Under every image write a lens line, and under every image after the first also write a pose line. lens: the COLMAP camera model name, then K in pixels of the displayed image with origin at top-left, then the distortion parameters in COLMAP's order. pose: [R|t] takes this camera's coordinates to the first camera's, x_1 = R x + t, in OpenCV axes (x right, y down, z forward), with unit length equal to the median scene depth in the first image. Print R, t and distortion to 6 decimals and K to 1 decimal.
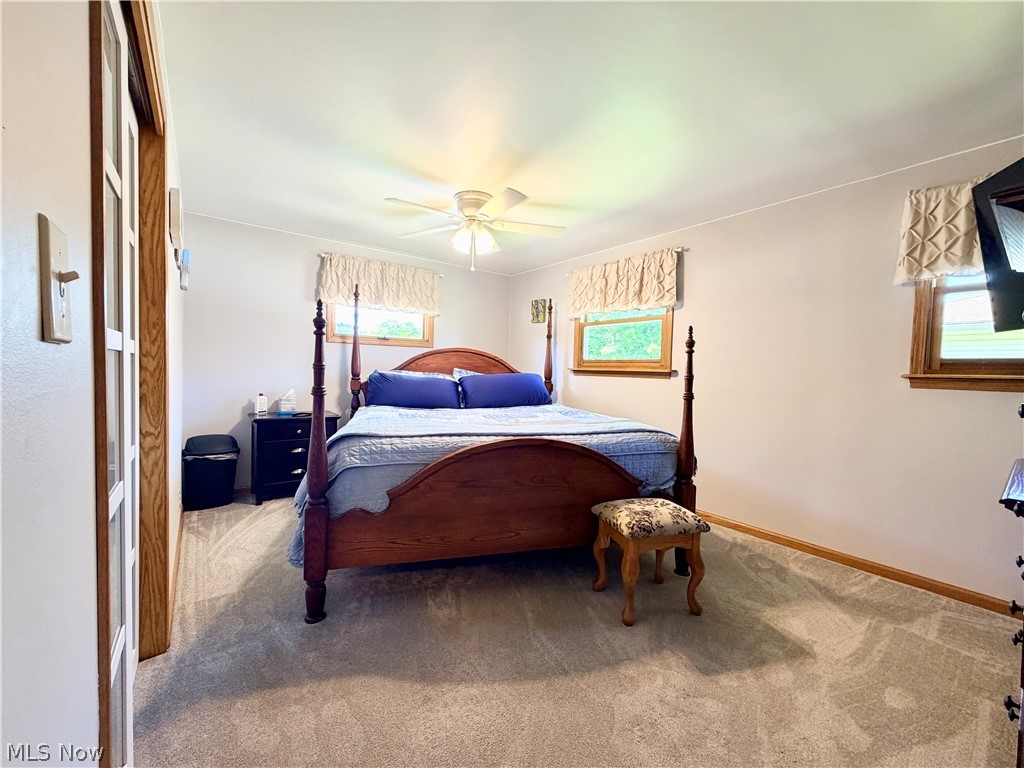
lens RADIAL K [[409.9, 0, 512.0], [0, 409.9, 384.0], [0, 0, 1]] dist [0.017416, -0.000006]
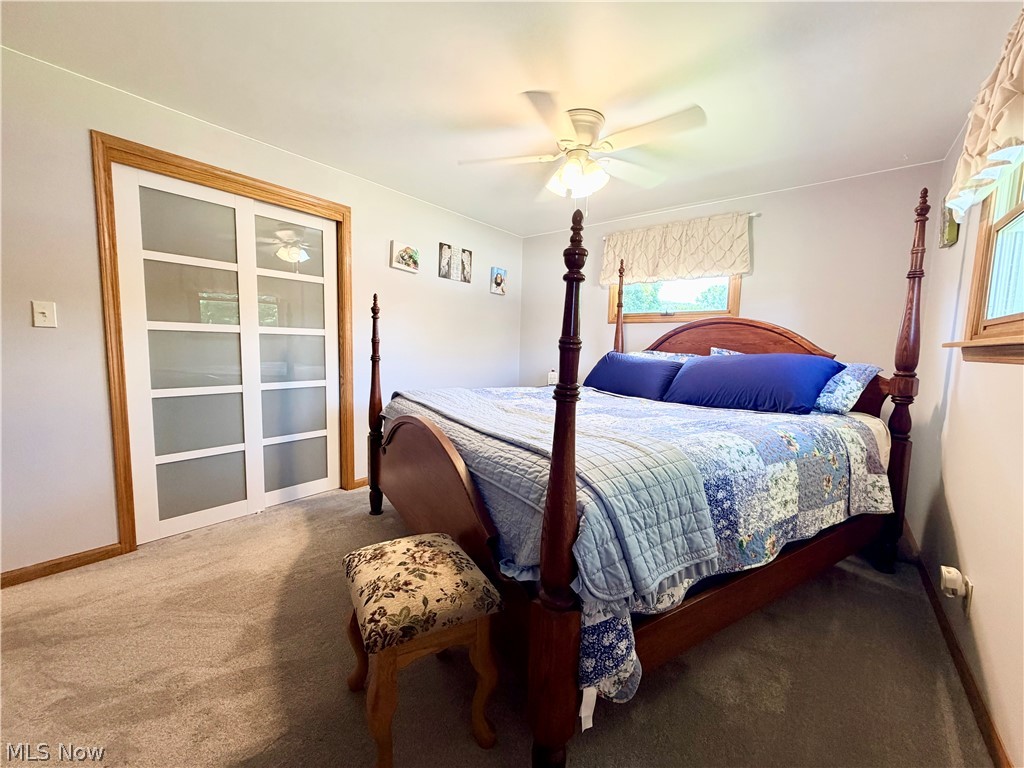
lens RADIAL K [[409.9, 0, 512.0], [0, 409.9, 384.0], [0, 0, 1]] dist [0.017416, -0.000006]
pose [[0.238876, 0.066415, -0.968776, 0.473508], [-0.051573, 0.997118, 0.055641, 0.002583], [0.969680, 0.036671, 0.241613, 0.506410]]
